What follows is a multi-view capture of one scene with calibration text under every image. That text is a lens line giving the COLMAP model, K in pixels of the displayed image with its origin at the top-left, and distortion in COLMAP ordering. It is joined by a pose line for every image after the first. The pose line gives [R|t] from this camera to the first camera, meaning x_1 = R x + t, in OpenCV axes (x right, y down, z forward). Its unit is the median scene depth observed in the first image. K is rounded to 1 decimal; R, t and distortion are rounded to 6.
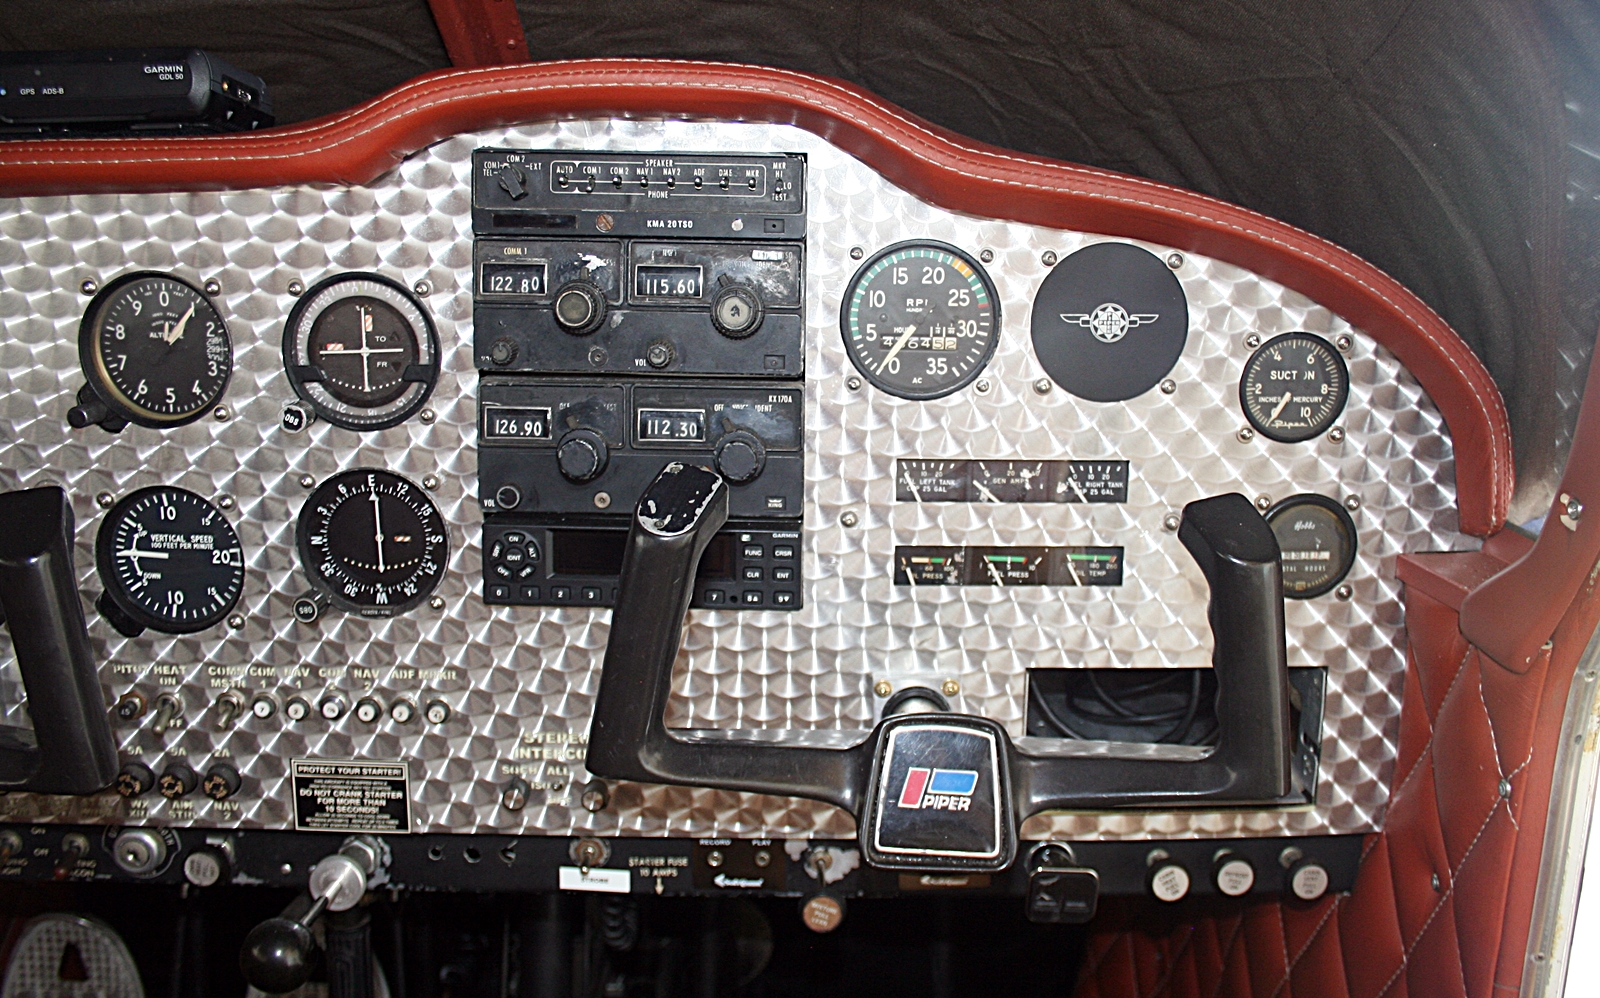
lens RADIAL K [[1424.8, 0, 832.2], [0, 1424.8, 463.1], [0, 0, 1]] dist [-0.148071, 0.123165]
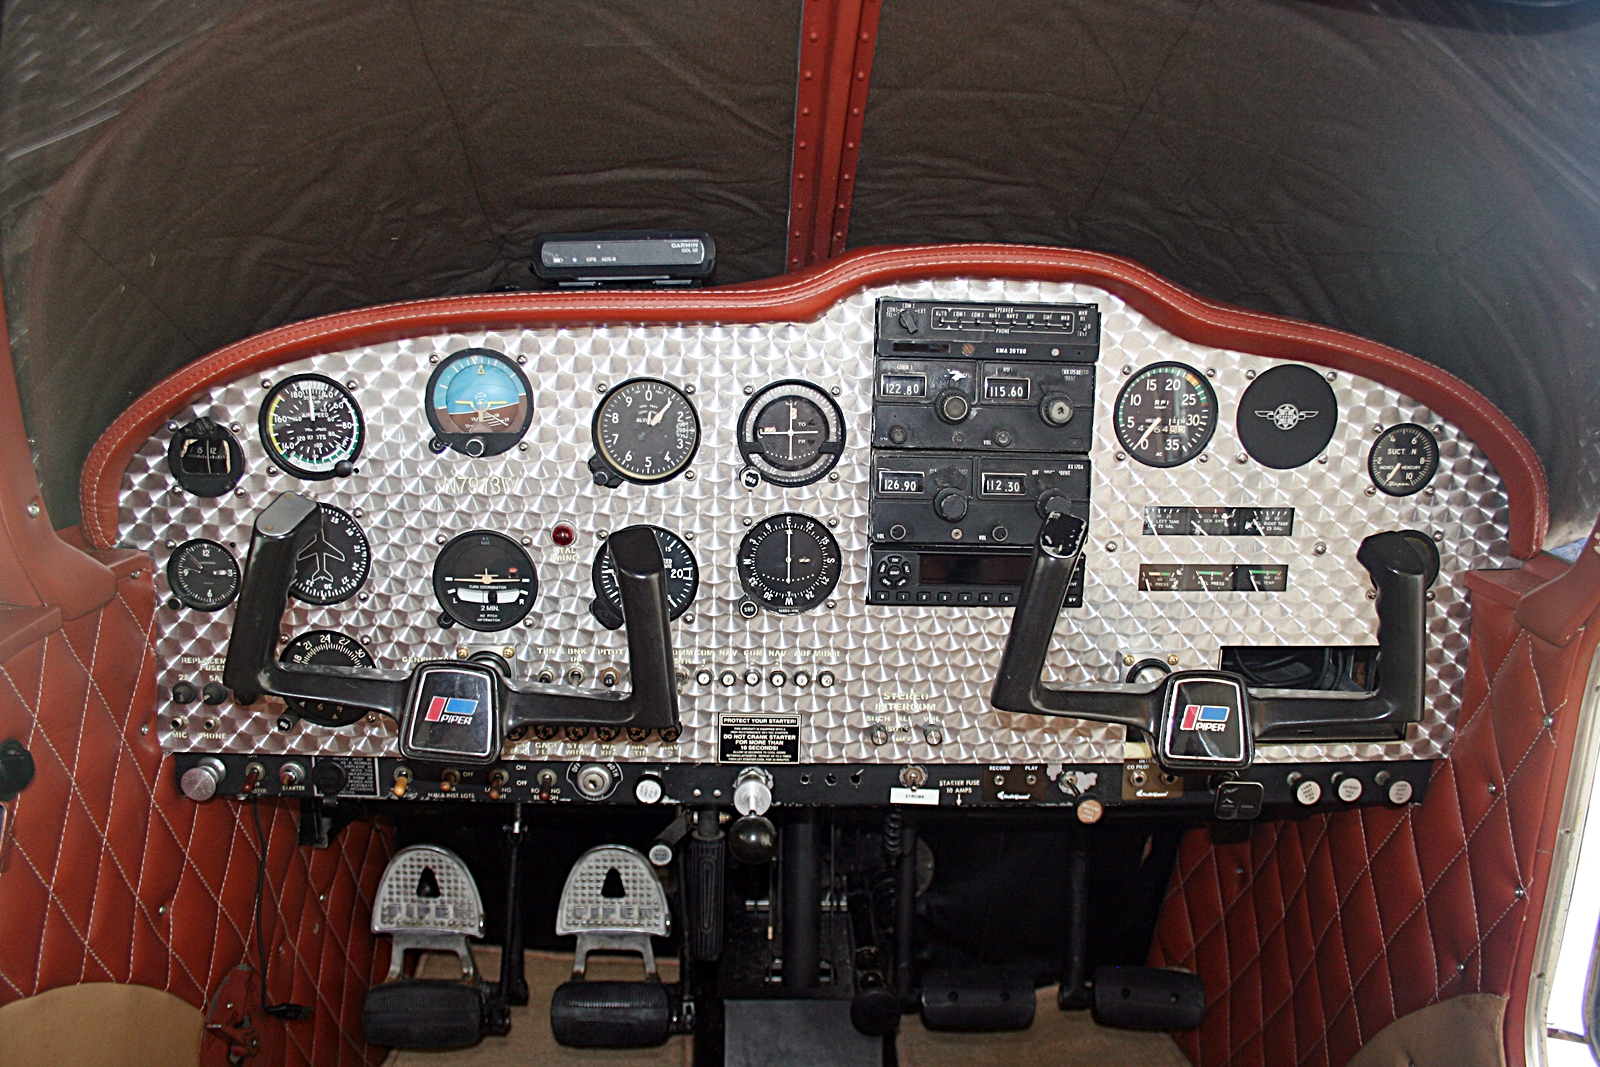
lens RADIAL K [[1319.1, 0, 800.0], [0, 1319.1, 533.5], [0, 0, 1]] dist [-0.154328, 0.133521]
pose [[0.999966, 0.000417, 0.008224, -0.328972], [-0.000689, 0.999450, 0.033168, -0.019788], [-0.008206, -0.033173, 0.999416, -0.371886]]
